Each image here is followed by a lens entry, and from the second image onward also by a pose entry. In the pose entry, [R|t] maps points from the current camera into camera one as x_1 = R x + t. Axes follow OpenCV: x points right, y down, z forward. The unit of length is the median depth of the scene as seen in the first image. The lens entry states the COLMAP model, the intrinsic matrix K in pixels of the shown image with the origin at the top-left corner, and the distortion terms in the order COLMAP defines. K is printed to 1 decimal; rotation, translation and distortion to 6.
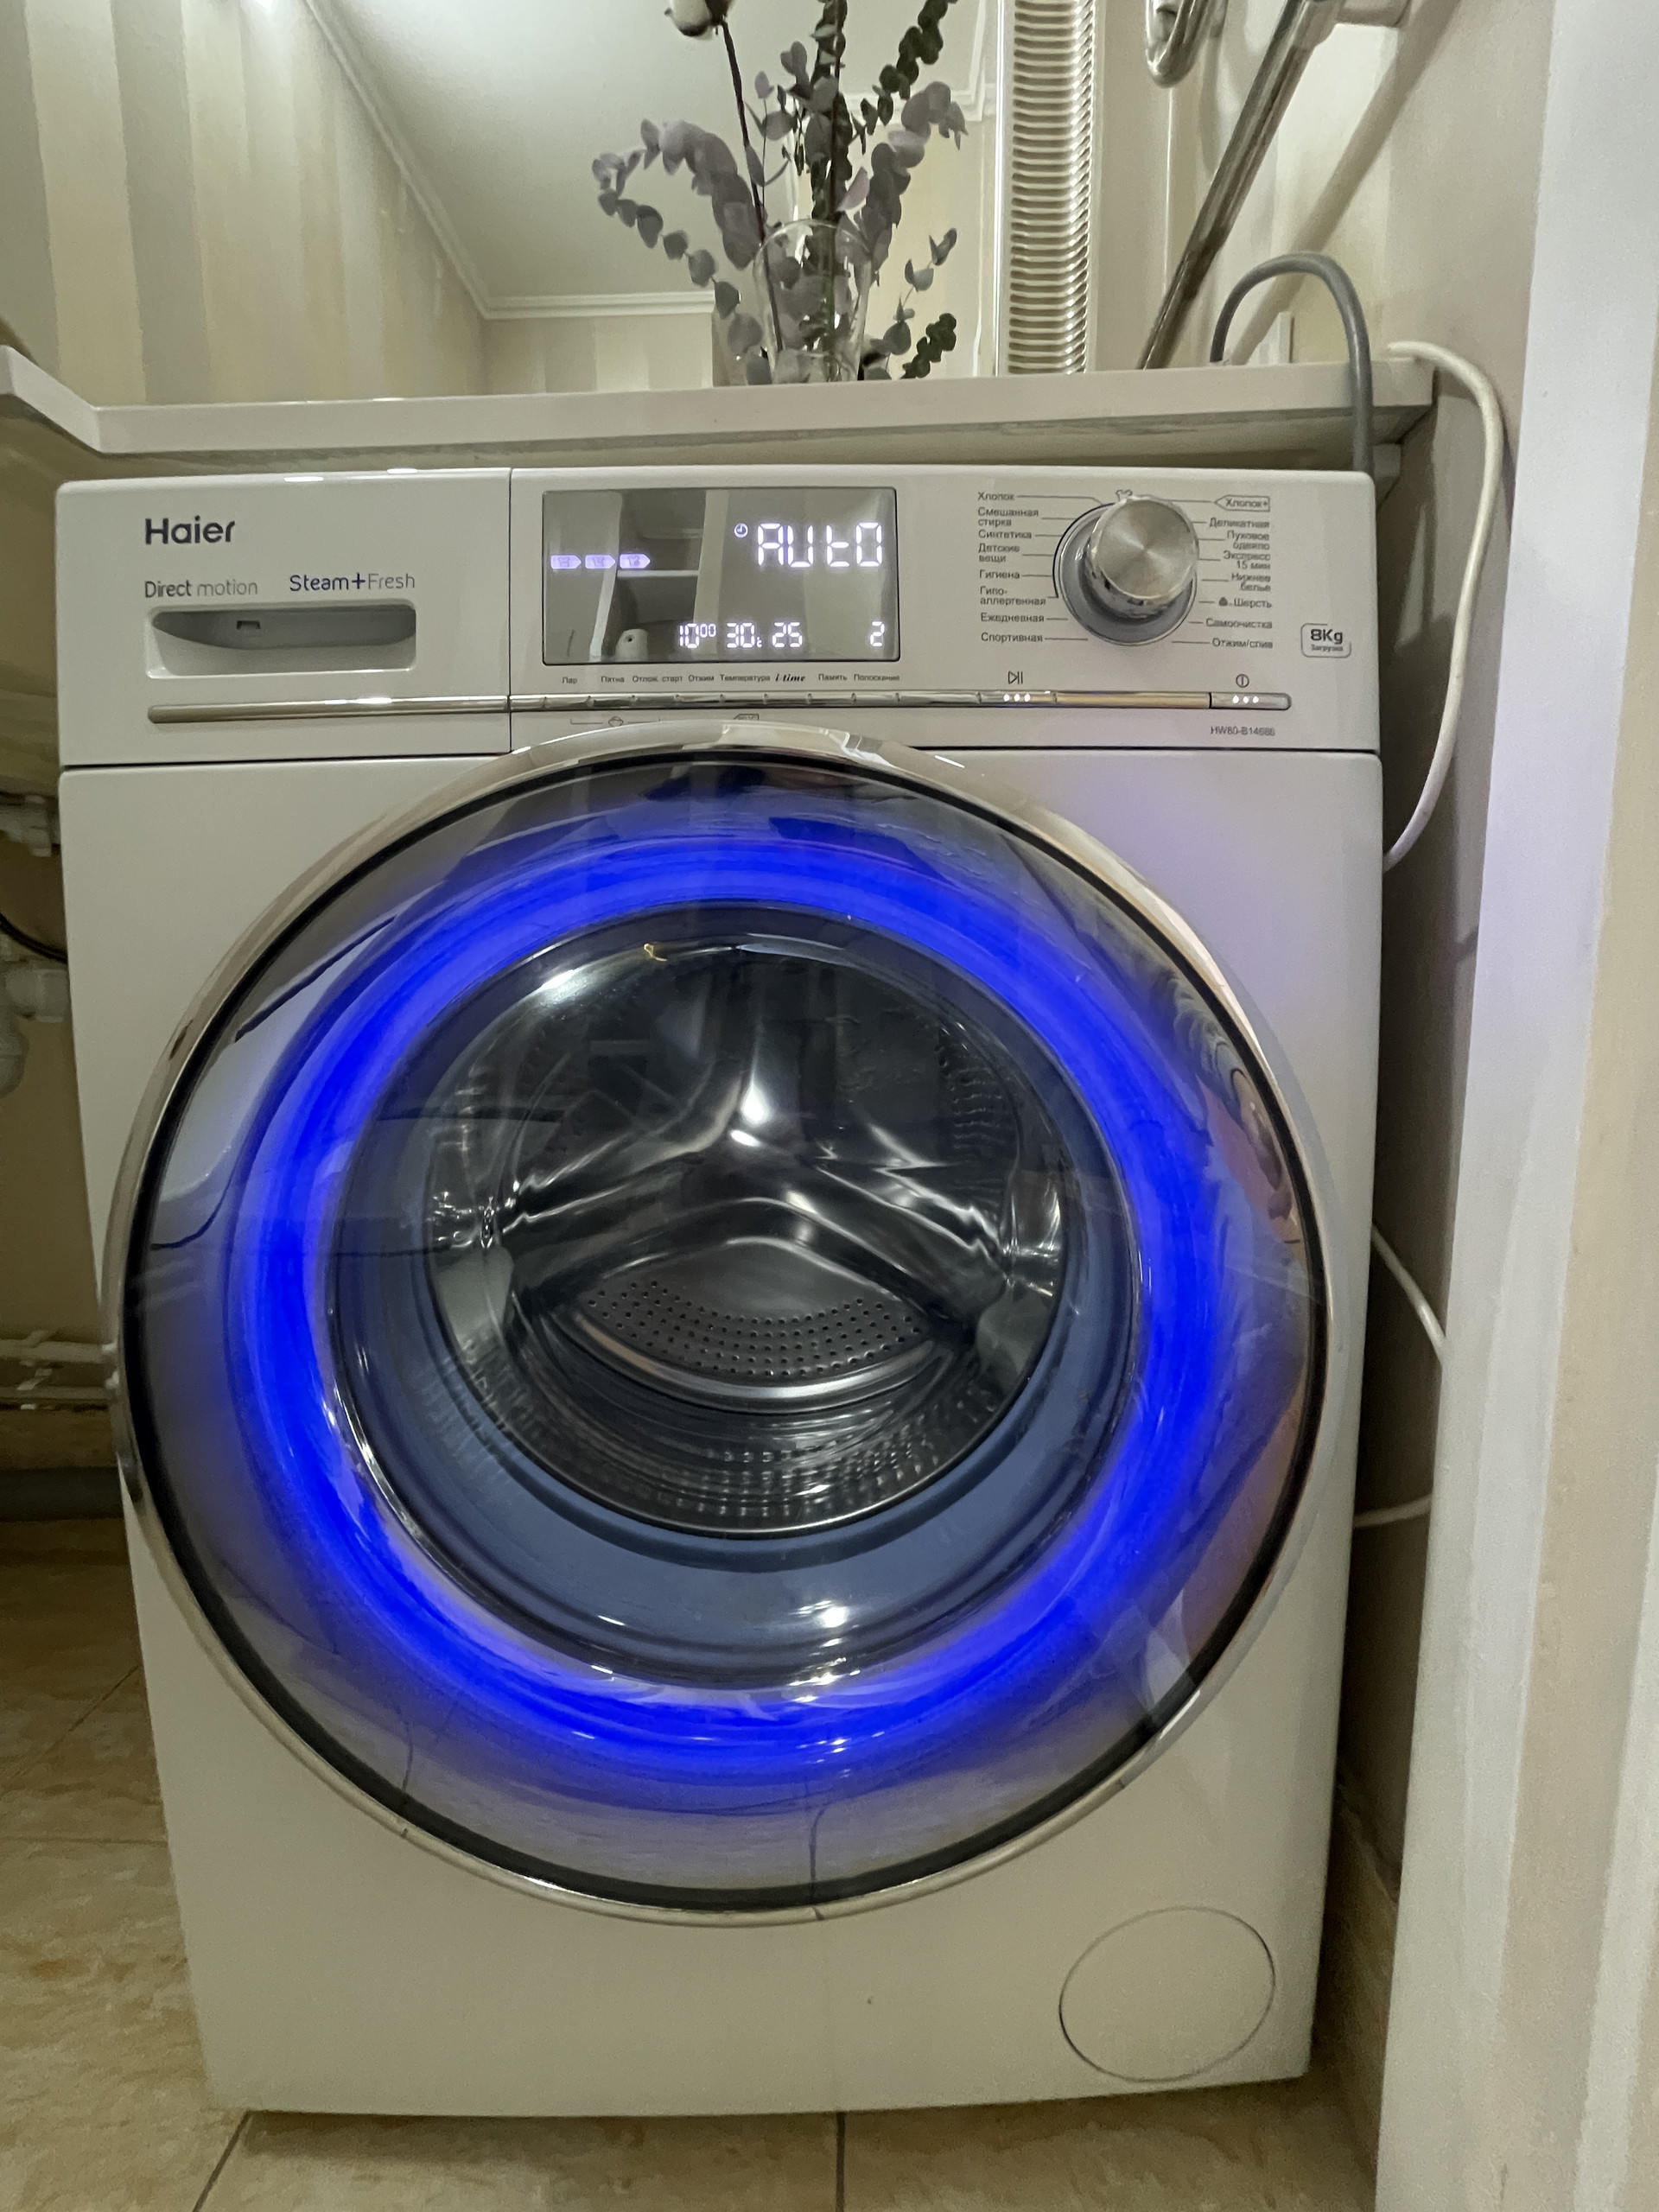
lens RADIAL K [[890.2, 0, 829.1], [0, 890.2, 1107.9], [0, 0, 1]] dist [0.002424, -0.001986]
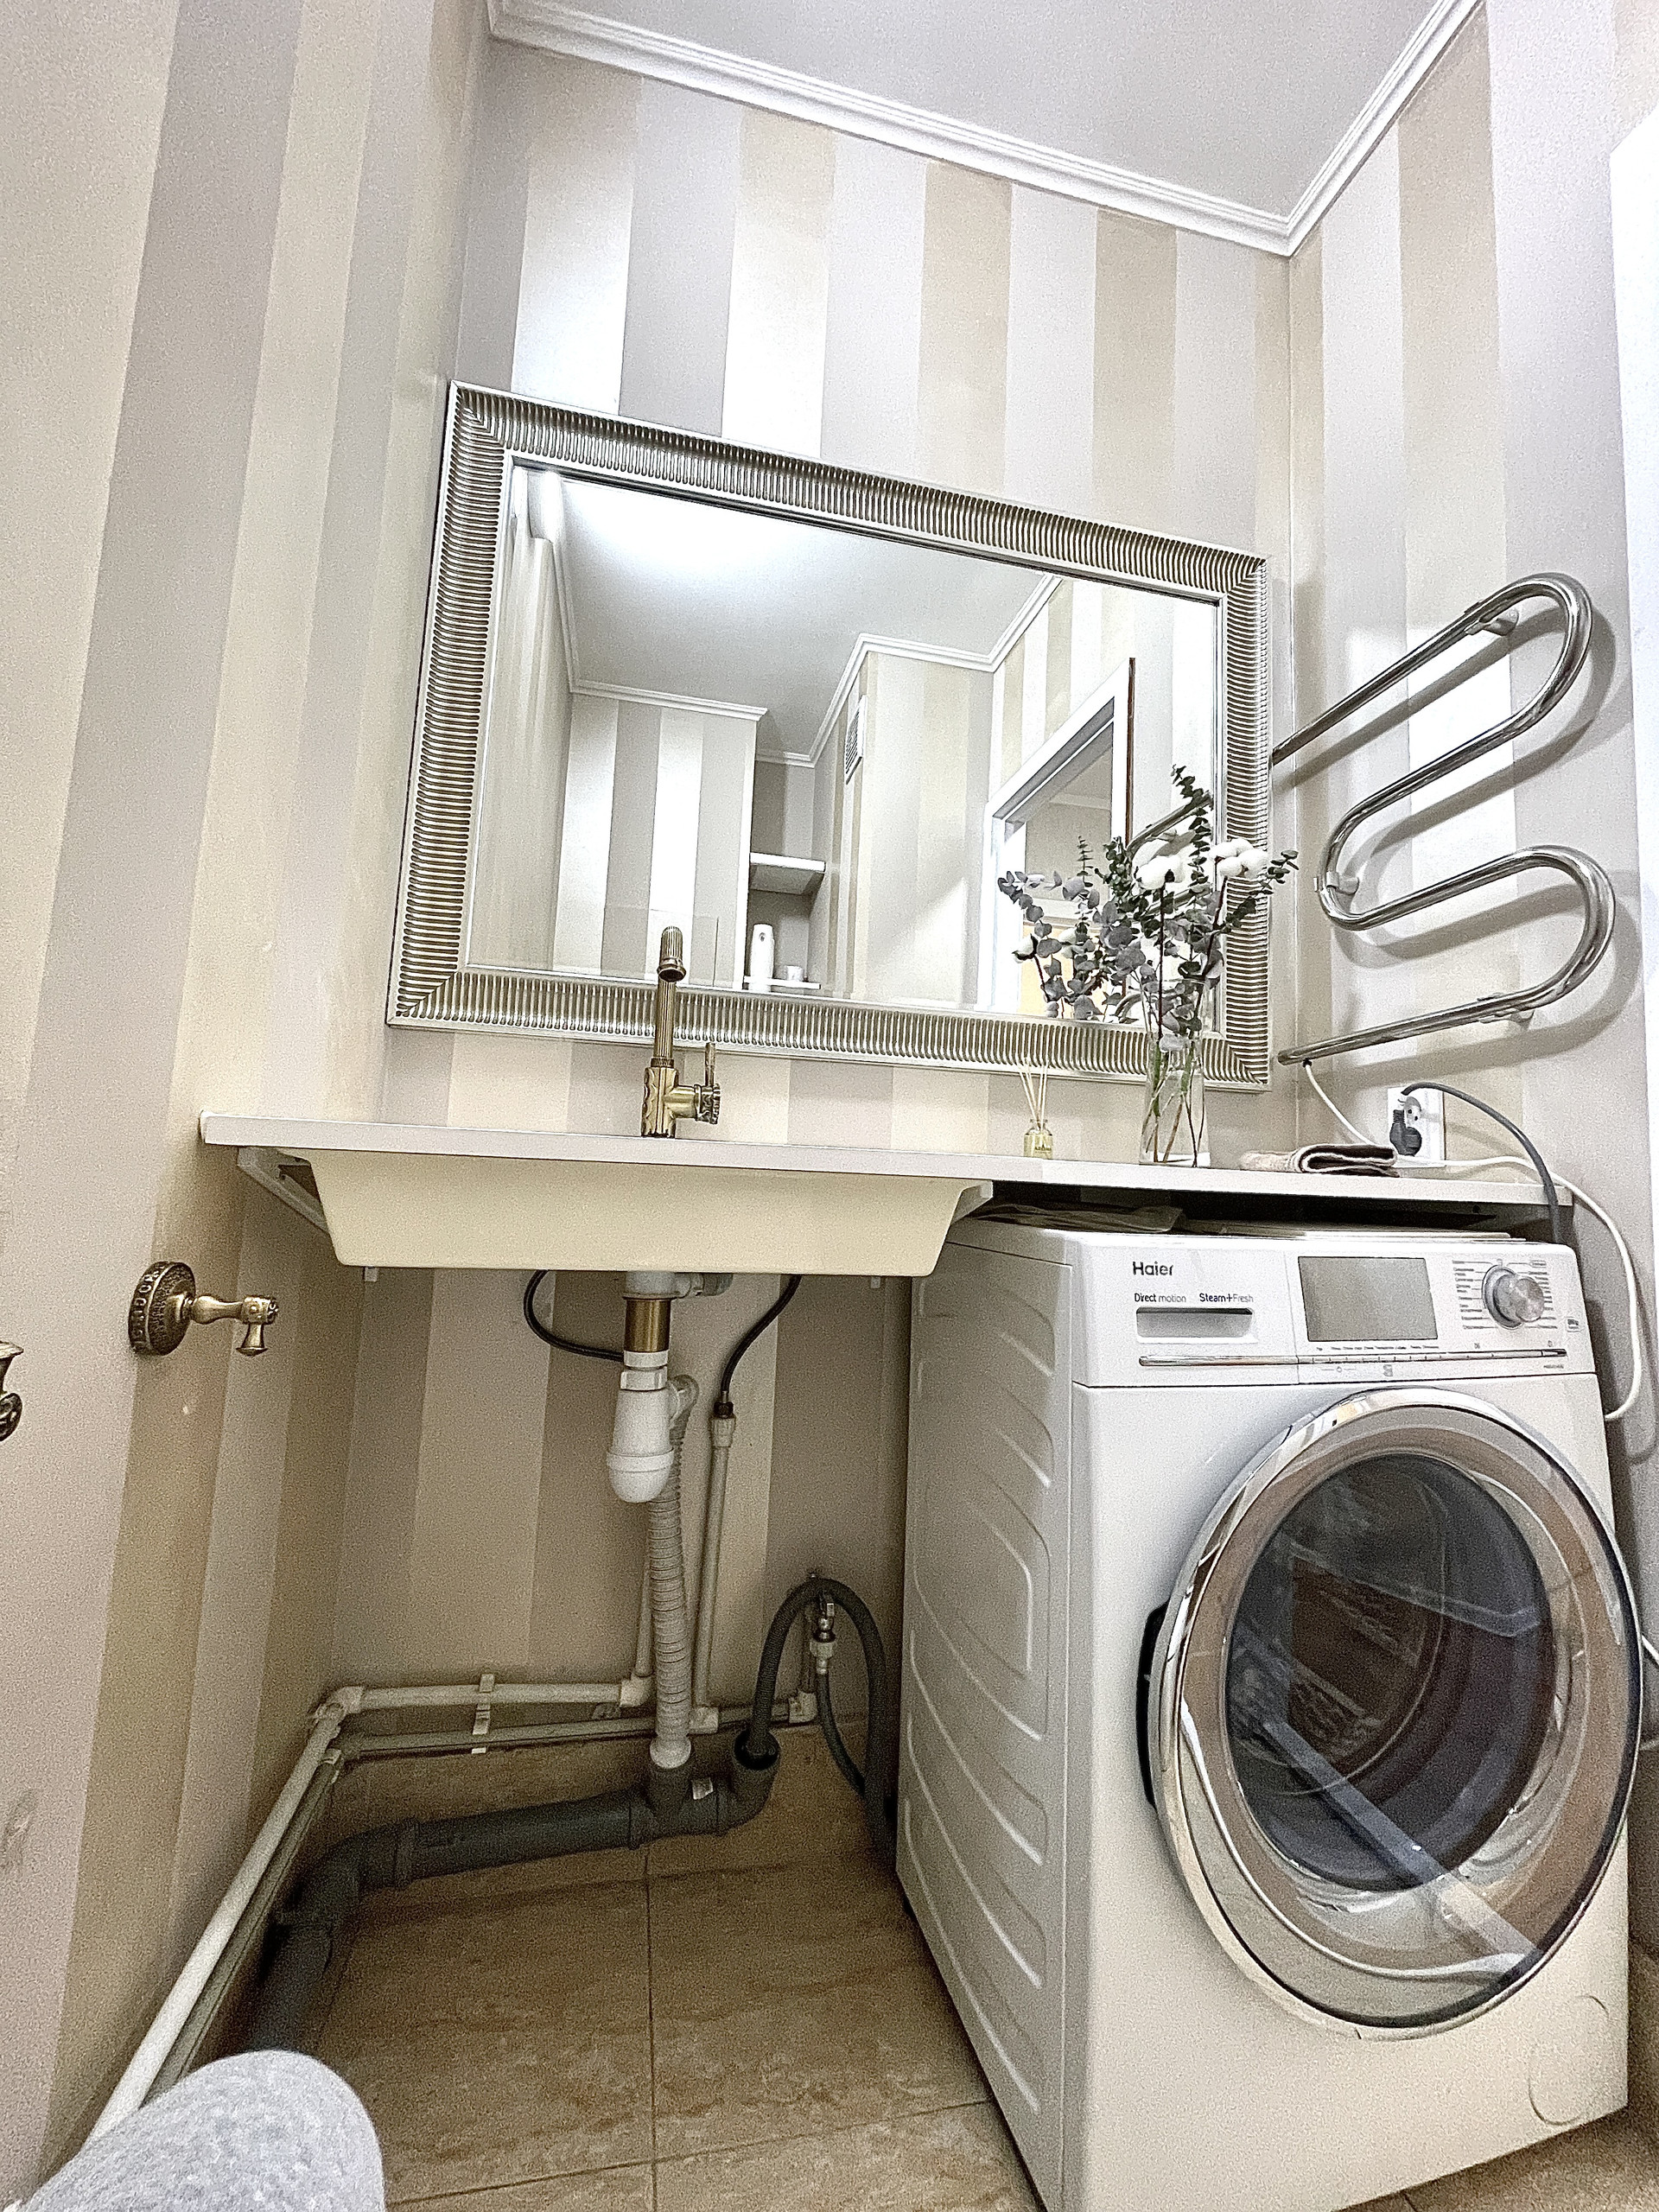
lens RADIAL K [[890.2, 0, 821.6], [0, 890.2, 1106.1], [0, 0, 1]] dist [0.002424, -0.001986]
pose [[0.966670, 0.074620, 0.244912, -1.981896], [-0.021627, 0.976965, -0.212300, -0.559642], [-0.255112, 0.199927, 0.946016, -0.823632]]
